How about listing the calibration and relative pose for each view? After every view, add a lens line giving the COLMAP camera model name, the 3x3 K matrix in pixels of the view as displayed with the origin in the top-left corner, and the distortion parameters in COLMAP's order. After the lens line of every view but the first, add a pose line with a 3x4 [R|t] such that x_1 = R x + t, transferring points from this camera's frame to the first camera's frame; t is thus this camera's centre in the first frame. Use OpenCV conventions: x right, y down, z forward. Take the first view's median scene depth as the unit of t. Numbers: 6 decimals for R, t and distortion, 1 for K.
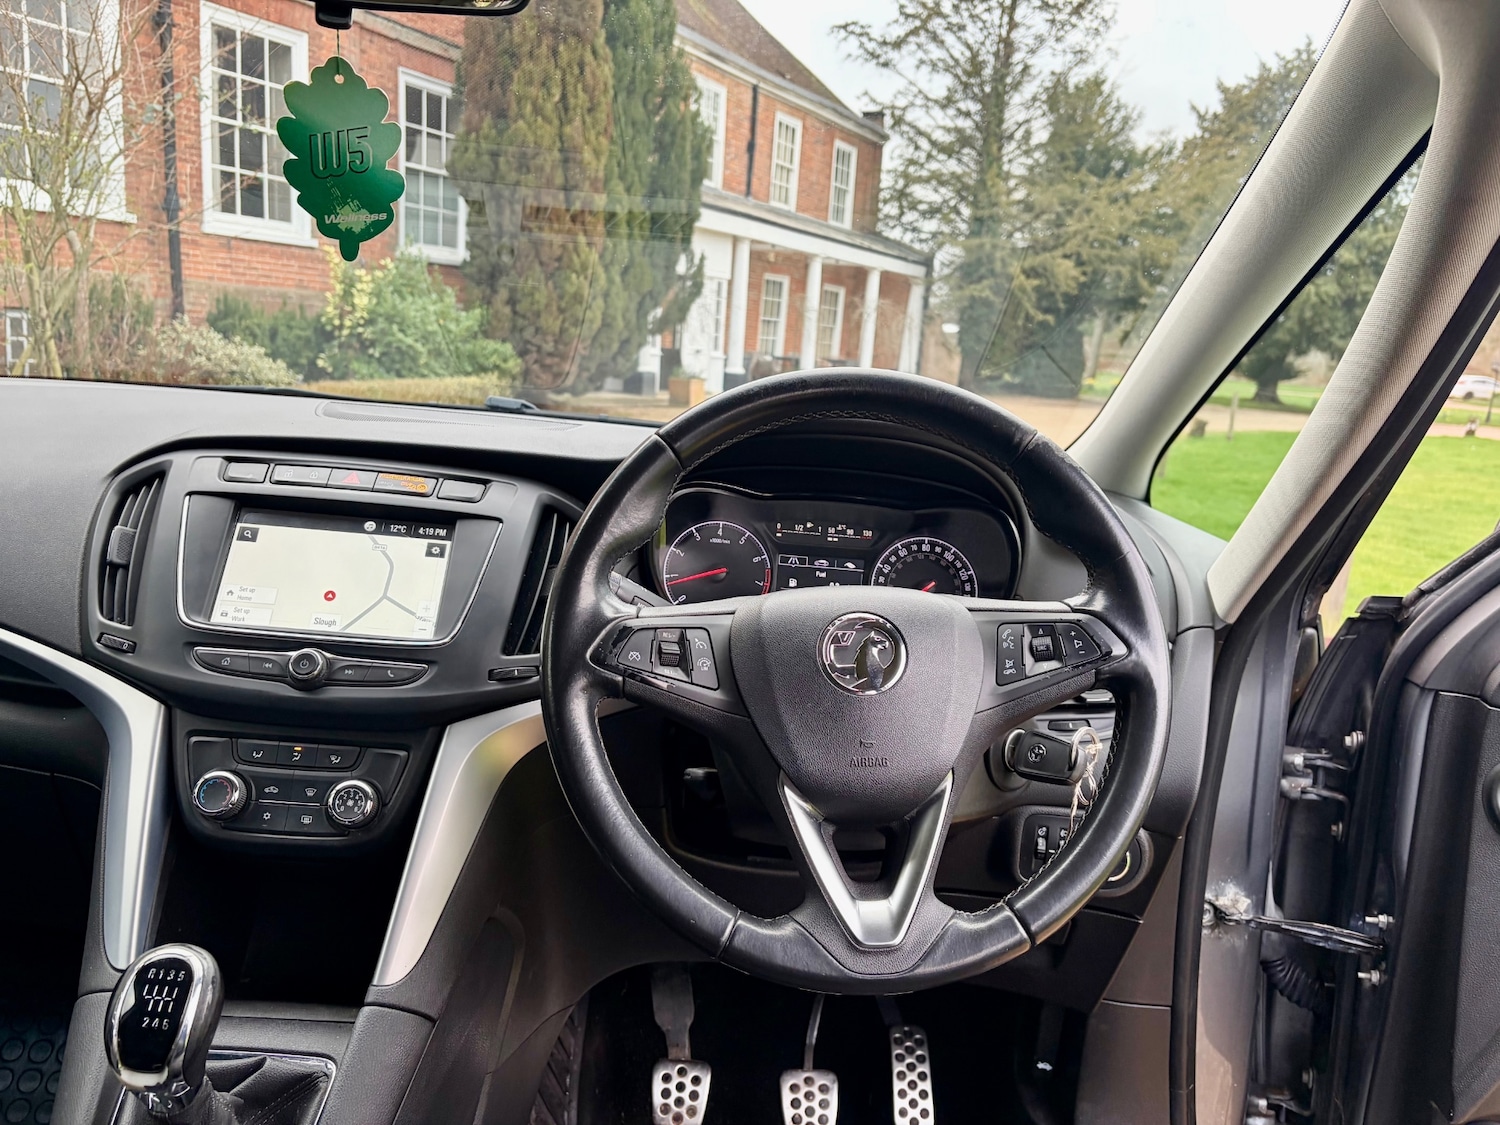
lens RADIAL K [[1155.3, 0, 757.3], [0, 1155.3, 576.4], [0, 0, 1]] dist [-0.000729, 0.005338]
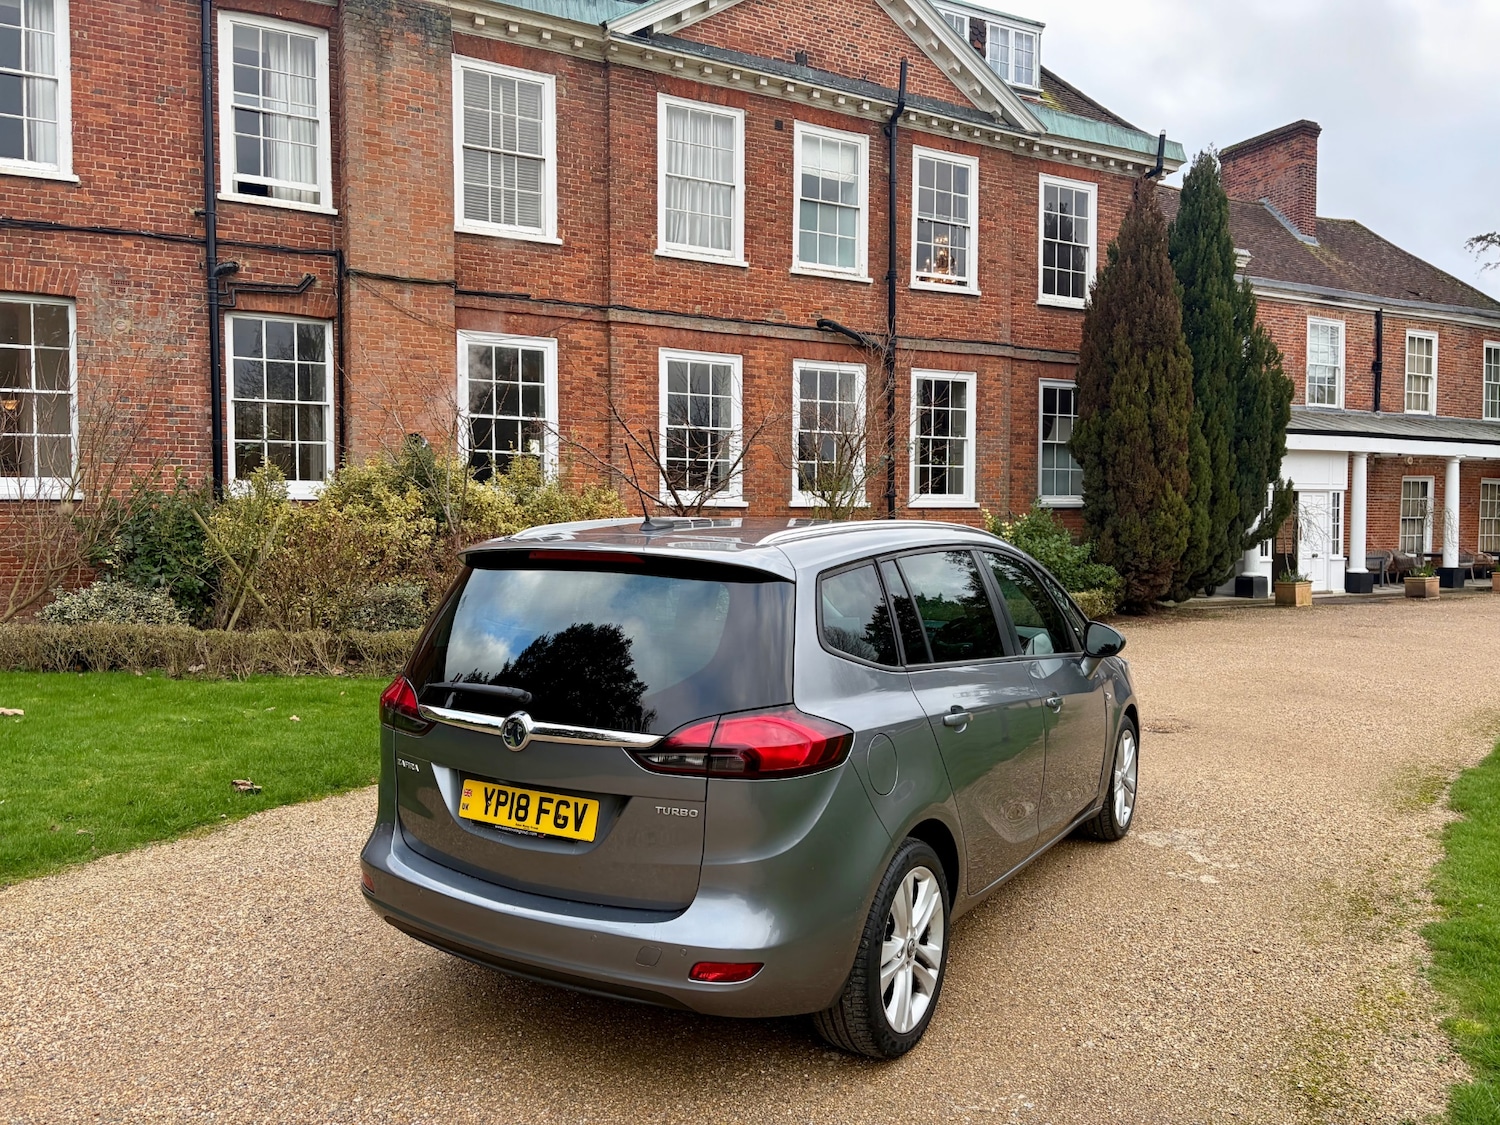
lens RADIAL K [[1122.4, 0, 736.5], [0, 1122.4, 563.8], [0, 0, 1]] dist [0.039499, -0.041764]
pose [[0.827016, -0.053159, -0.559659, 0.074755], [-0.052450, 0.983881, -0.170960, 0.021249], [0.559726, 0.170741, 0.810897, -0.149921]]
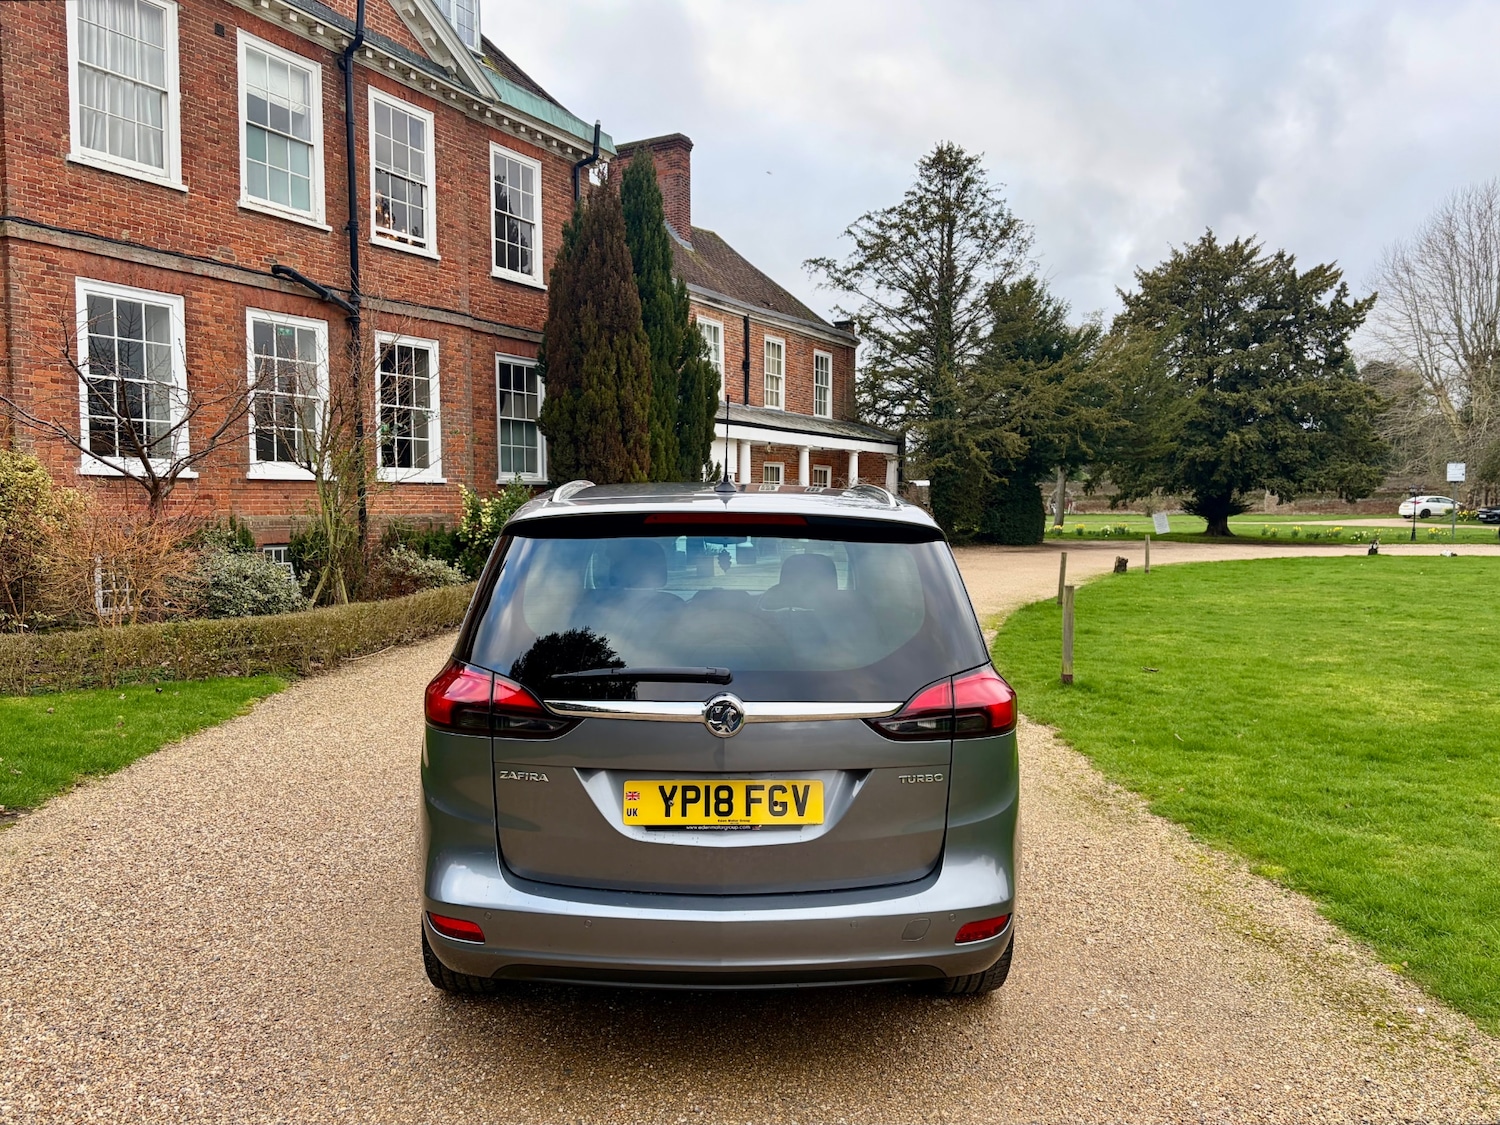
lens RADIAL K [[1145.1, 0, 754.9], [0, 1145.1, 571.4], [0, 0, 1]] dist [0.055650, -0.077003]
pose [[0.997441, -0.071154, -0.006974, -0.002723], [0.069432, 0.987306, -0.142851, 0.021733], [0.017050, 0.142001, 0.989720, -0.170435]]
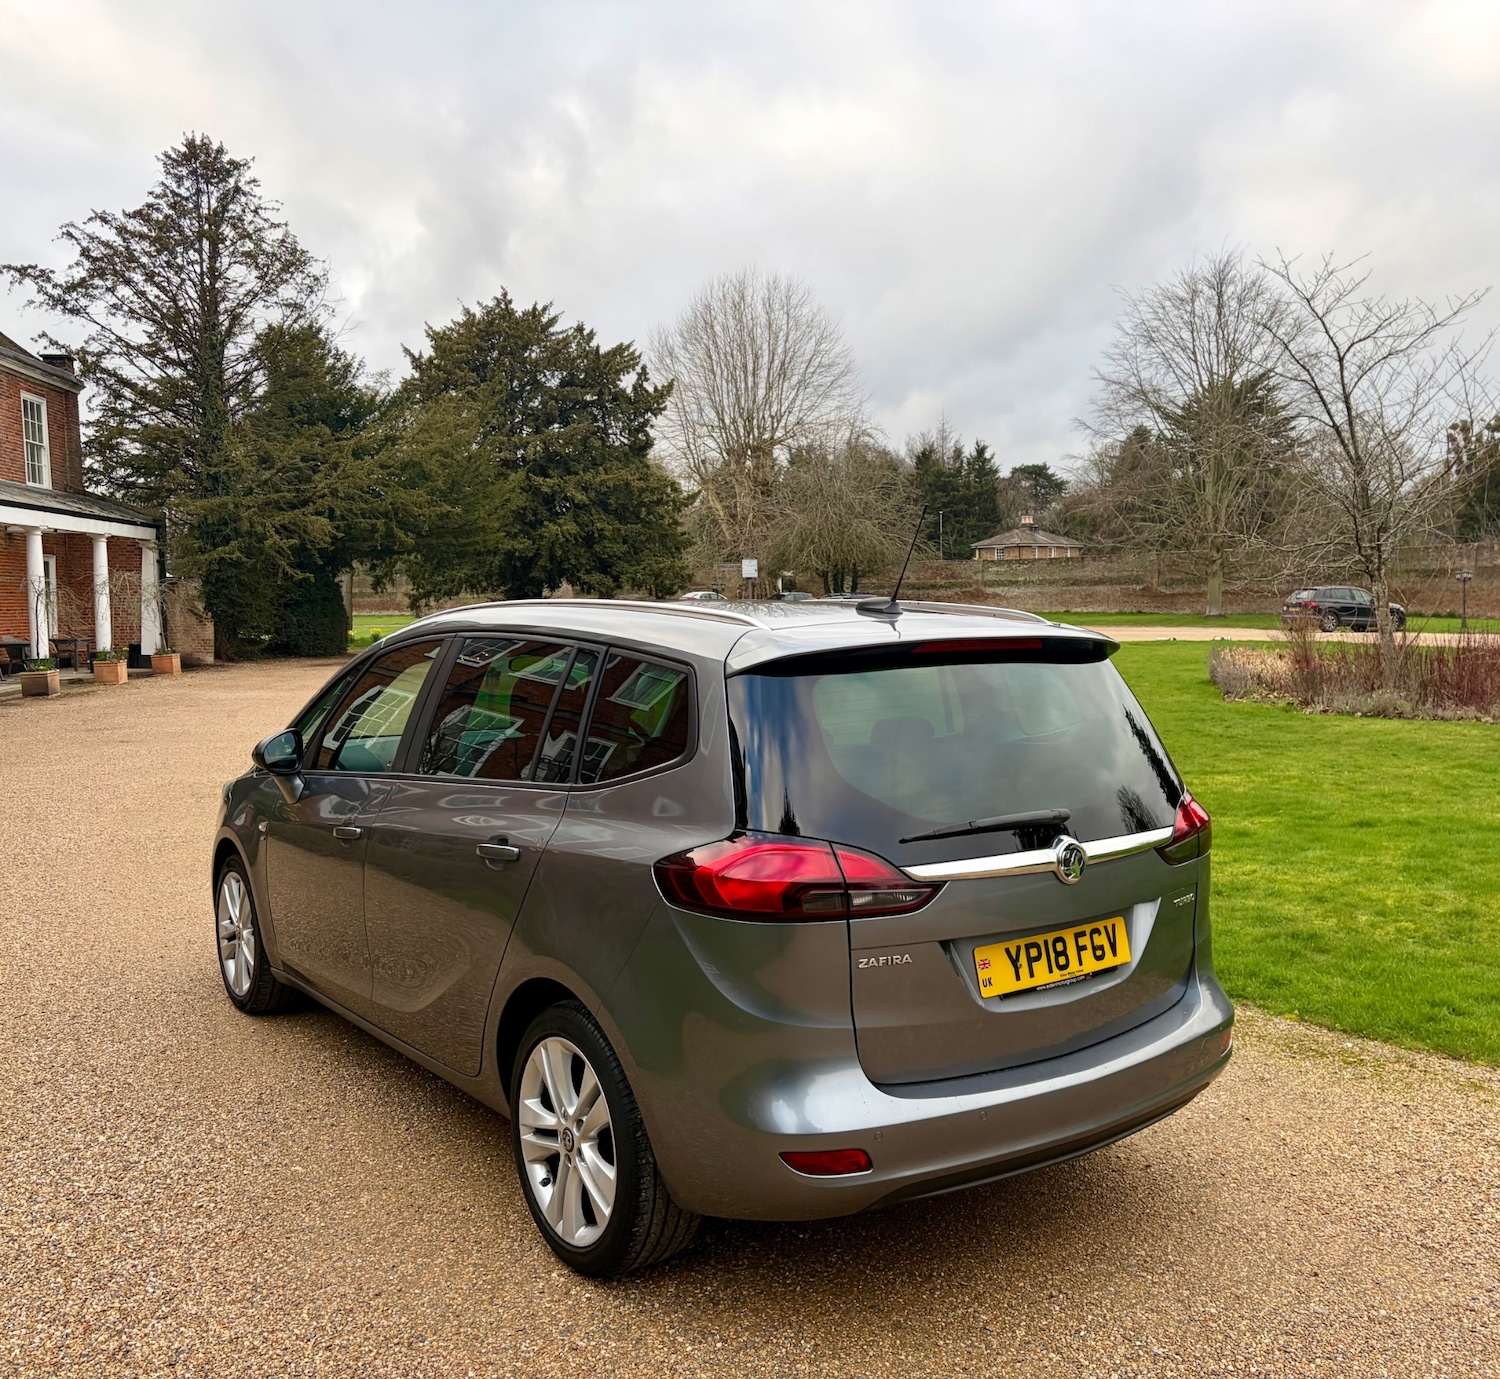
lens RADIAL K [[1374.8, 0, 805.6], [0, 1374.8, 719.1], [0, 0, 1]] dist [0.008692, -0.009374]
pose [[0.808762, -0.130692, 0.573432, -0.086018], [0.183844, 0.982317, -0.035410, 0.008584], [-0.558665, 0.134060, 0.818487, -0.148427]]
